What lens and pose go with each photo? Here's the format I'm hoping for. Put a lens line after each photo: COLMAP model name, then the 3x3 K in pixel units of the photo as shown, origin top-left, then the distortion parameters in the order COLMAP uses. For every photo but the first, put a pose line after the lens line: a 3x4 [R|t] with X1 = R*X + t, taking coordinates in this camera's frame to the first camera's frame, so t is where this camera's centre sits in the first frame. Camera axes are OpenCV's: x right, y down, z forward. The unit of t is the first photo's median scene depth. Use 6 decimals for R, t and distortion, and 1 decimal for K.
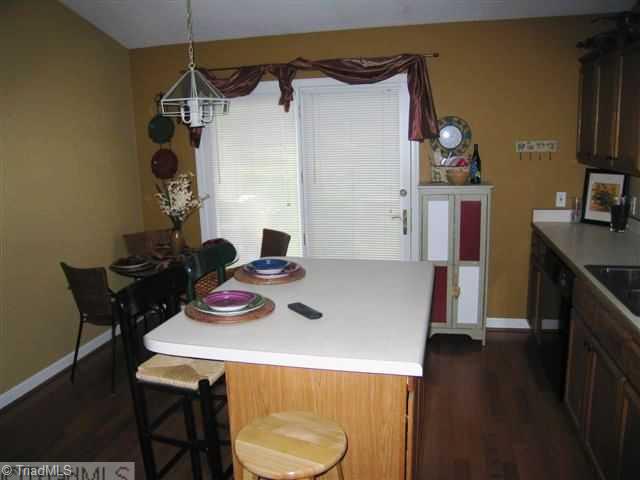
lens RADIAL K [[524.6, 0, 315.8], [0, 524.6, 244.2], [0, 0, 1]] dist [-0.149954, 0.110795]
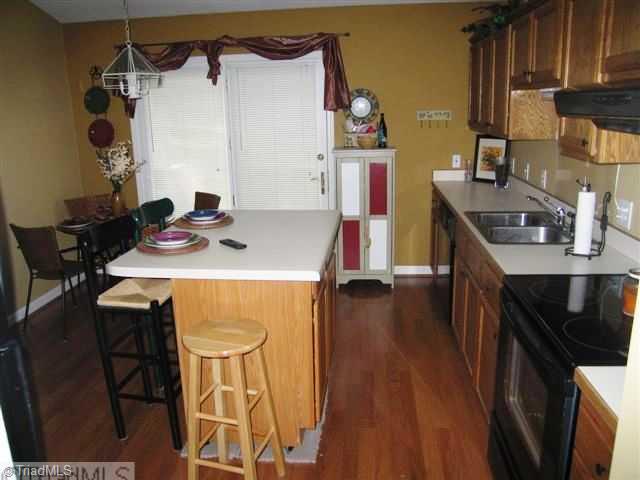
lens RADIAL K [[524.6, 0, 315.8], [0, 524.6, 244.2], [0, 0, 1]] dist [-0.149954, 0.110795]
pose [[0.991326, -0.027688, 0.128475, 0.007444], [0.020866, 0.998315, 0.054152, 0.030797], [-0.129758, -0.051001, 0.990233, -0.138332]]
